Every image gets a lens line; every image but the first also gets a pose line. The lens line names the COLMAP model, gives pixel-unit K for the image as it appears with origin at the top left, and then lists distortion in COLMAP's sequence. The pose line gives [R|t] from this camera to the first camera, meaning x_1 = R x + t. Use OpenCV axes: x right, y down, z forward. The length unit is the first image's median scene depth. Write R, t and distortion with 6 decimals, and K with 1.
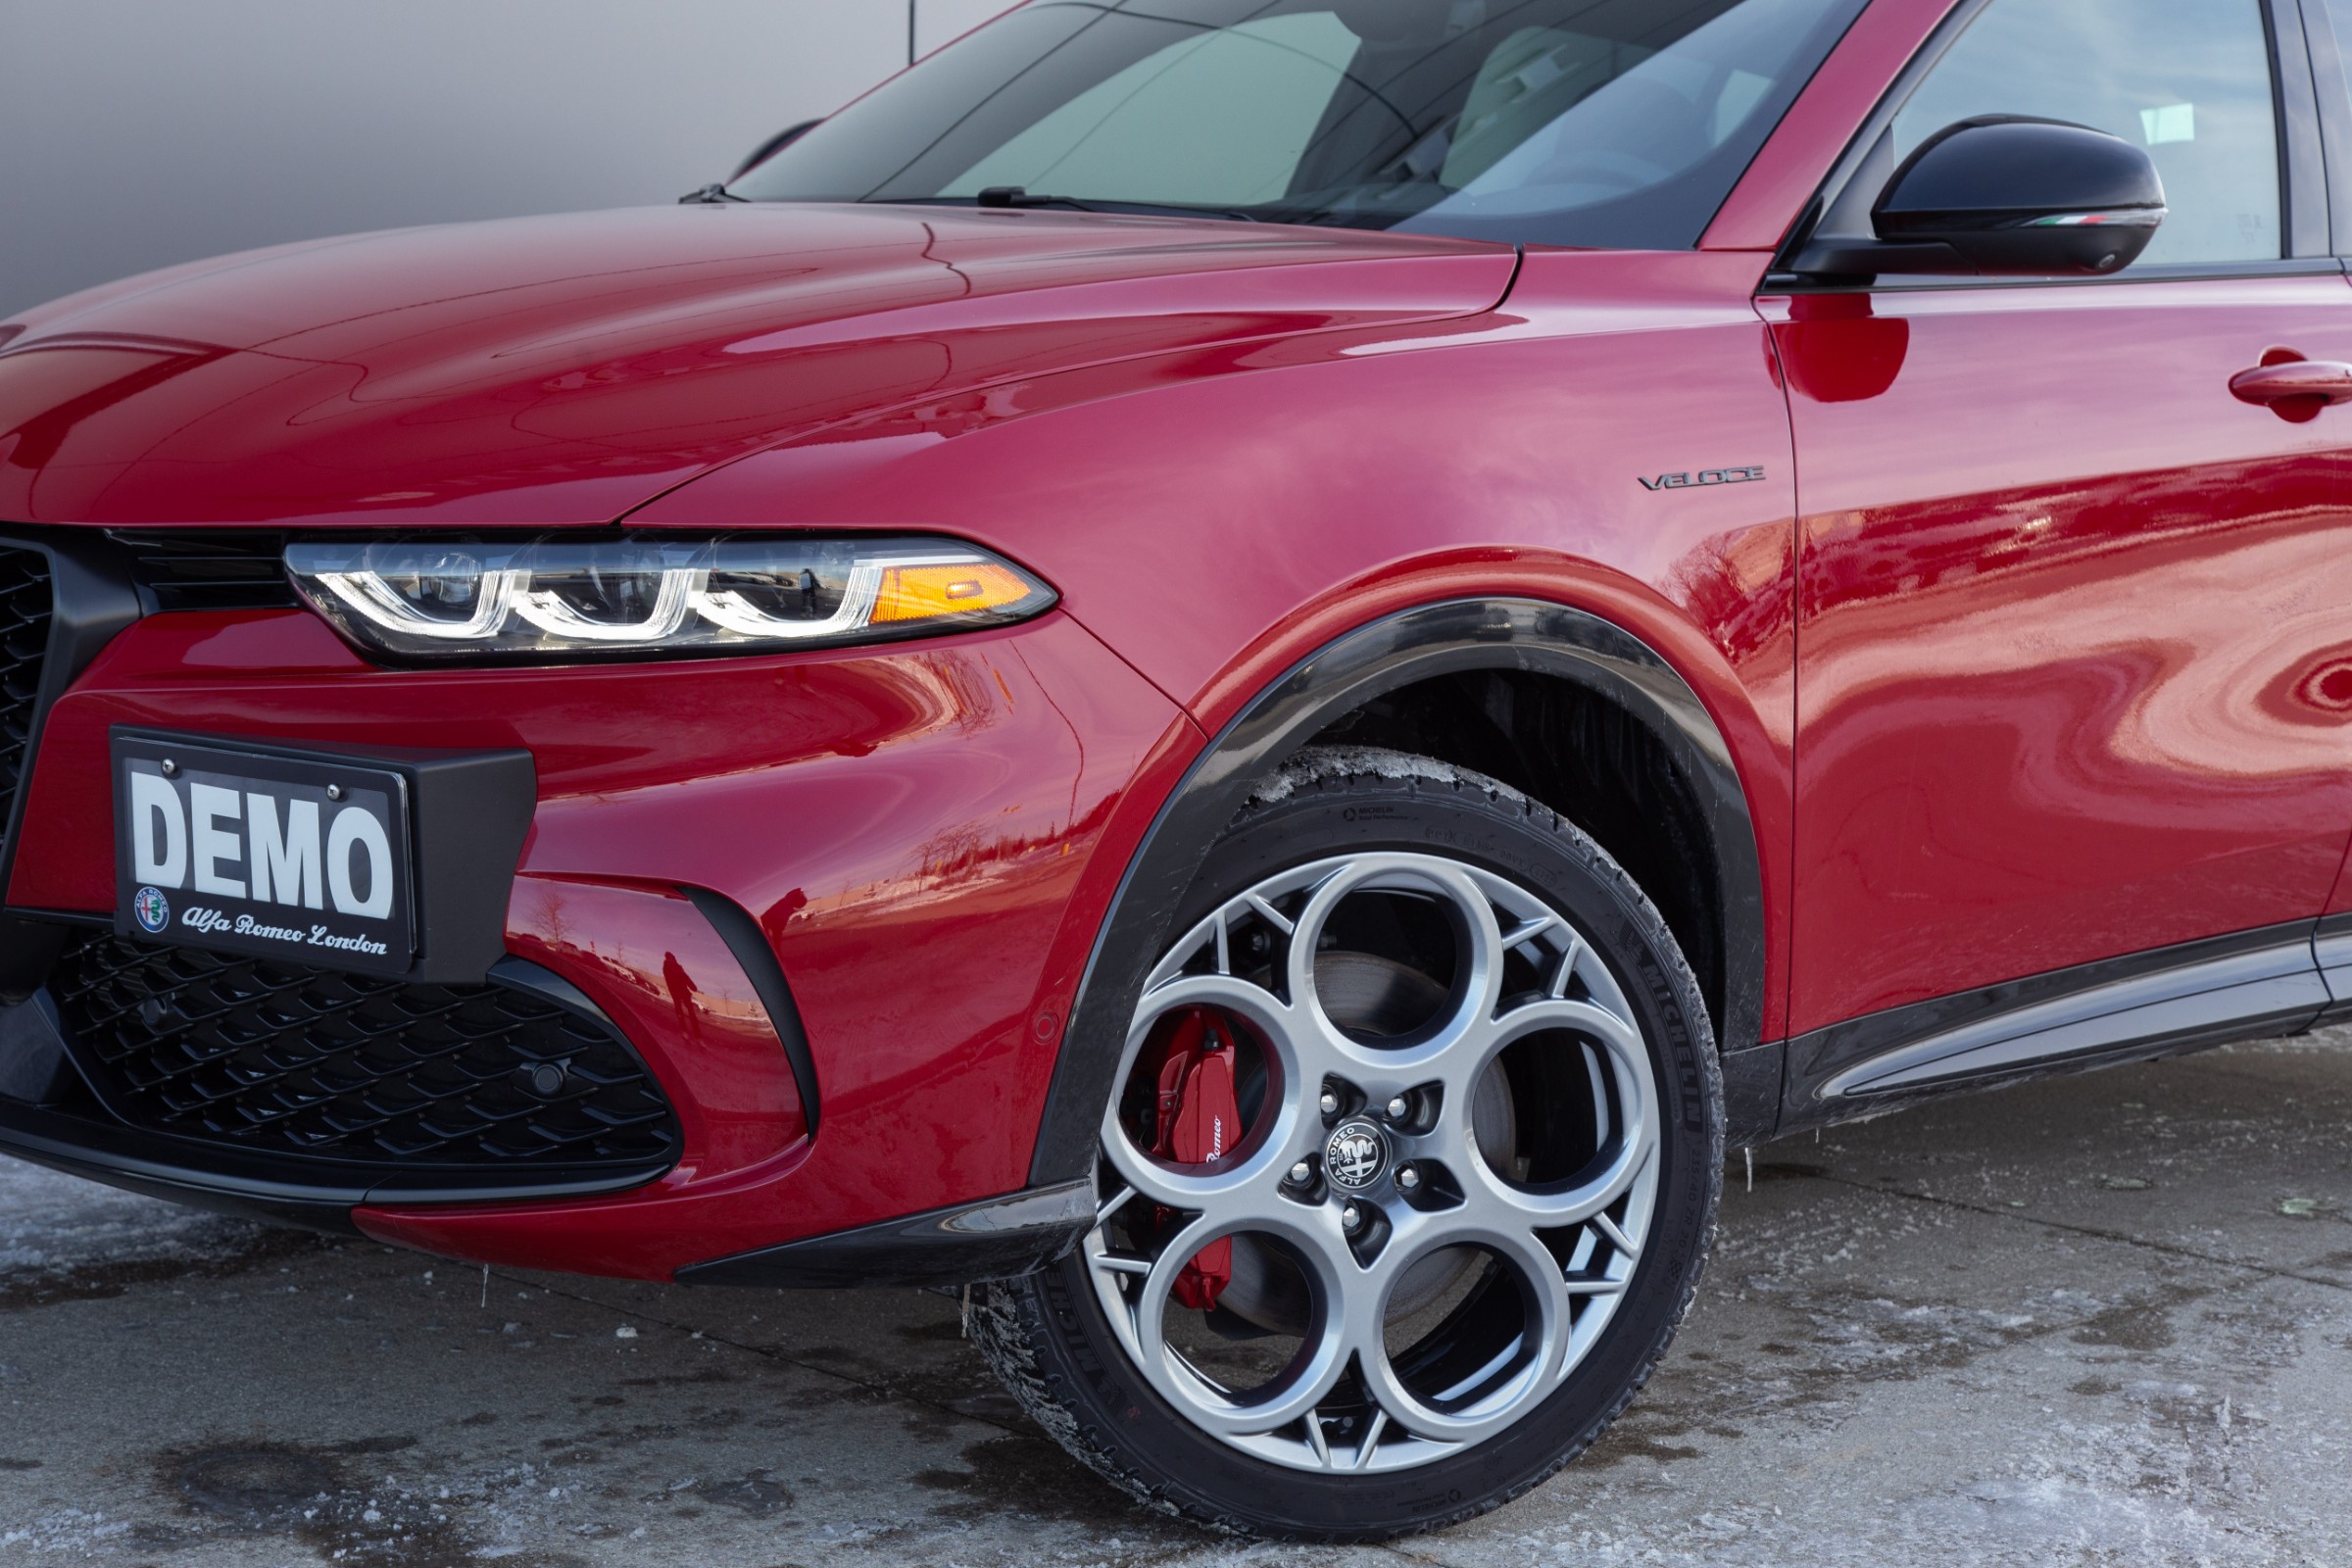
lens RADIAL K [[4015.3, 0, 1212.6], [0, 4015.3, 804.7], [0, 0, 1]] dist [0.226015, 0.076472]
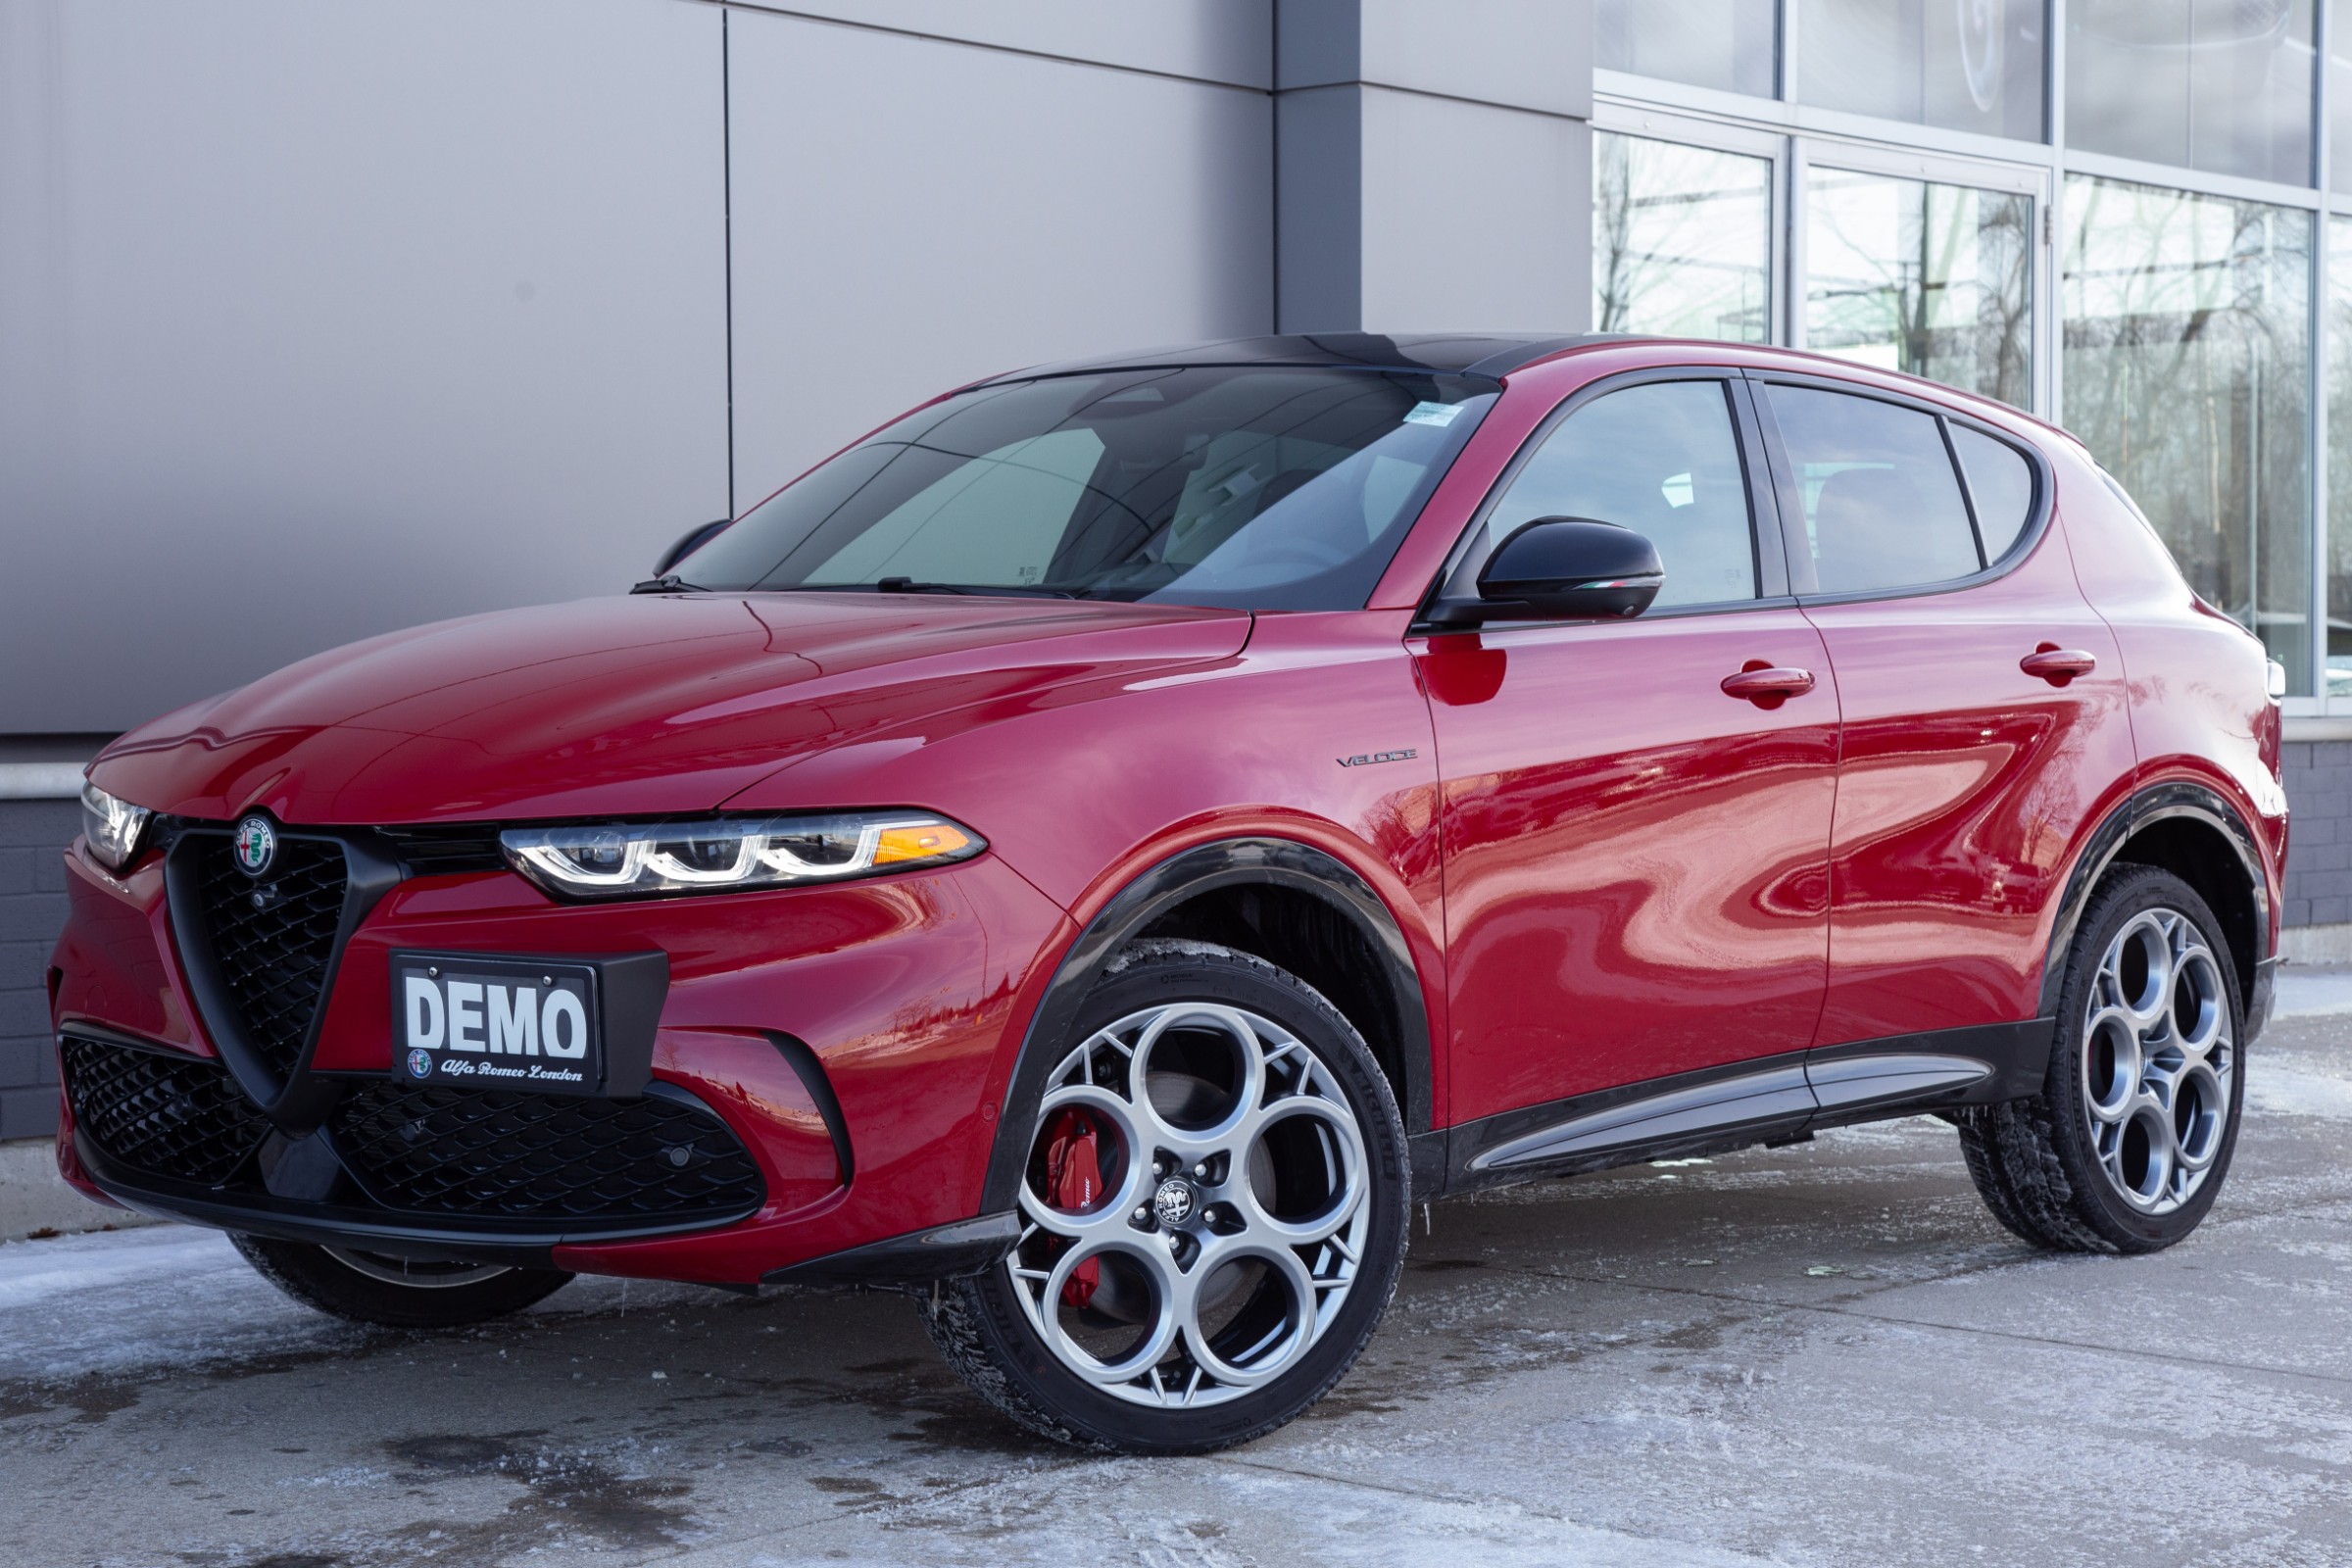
lens RADIAL K [[4015.3, 0, 1212.6], [0, 4015.3, 804.7], [0, 0, 1]] dist [0.226015, 0.076472]
pose [[0.995829, -0.034548, 0.084440, -0.074766], [0.040503, 0.996734, -0.069861, 0.043457], [-0.081751, 0.072990, 0.993976, -0.542984]]
